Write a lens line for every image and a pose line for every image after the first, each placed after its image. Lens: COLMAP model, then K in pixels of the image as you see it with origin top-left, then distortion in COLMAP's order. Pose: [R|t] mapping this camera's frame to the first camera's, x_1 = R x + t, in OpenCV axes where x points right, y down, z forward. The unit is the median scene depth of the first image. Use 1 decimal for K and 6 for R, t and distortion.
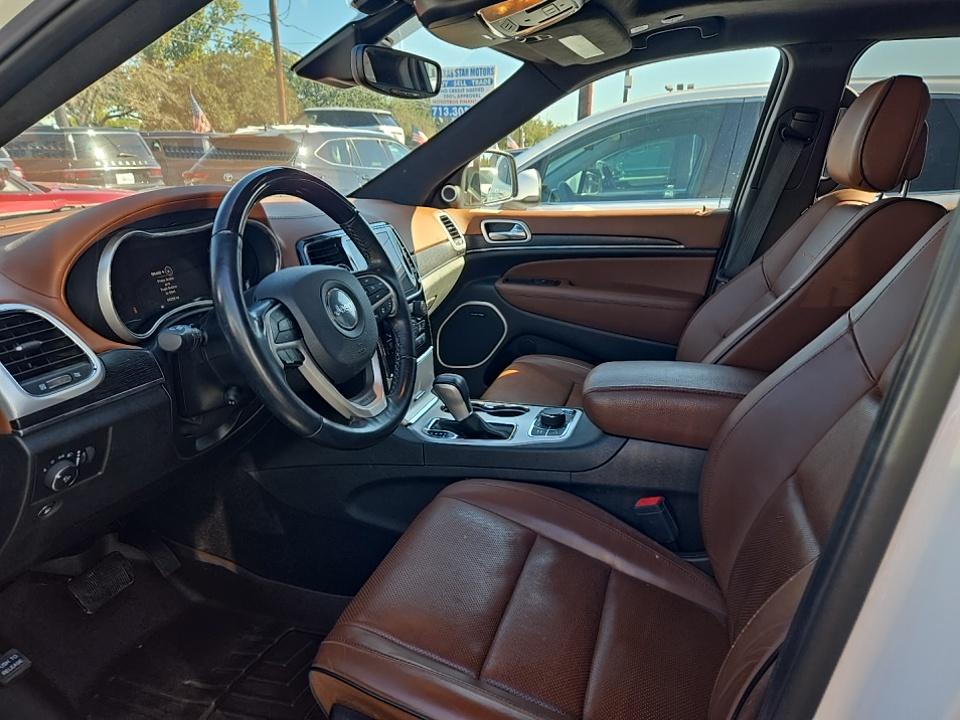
lens RADIAL K [[639.3, 0, 481.9], [0, 639.3, 351.4], [0, 0, 1]] dist [0.052765, -0.036019]
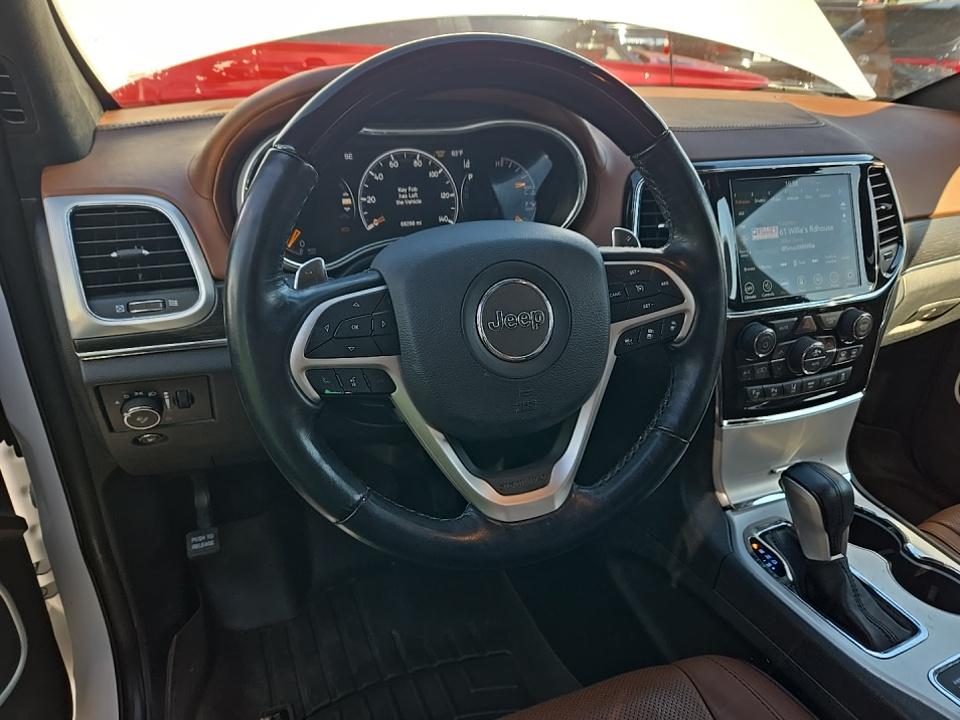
lens RADIAL K [[639.3, 0, 479.3], [0, 639.3, 360.6], [0, 0, 1]] dist [0.052765, -0.036019]
pose [[0.638553, 0.370406, -0.674574, 0.161680], [-0.255980, 0.928868, 0.267727, -0.199518], [0.725758, 0.001720, 0.687948, 0.718394]]
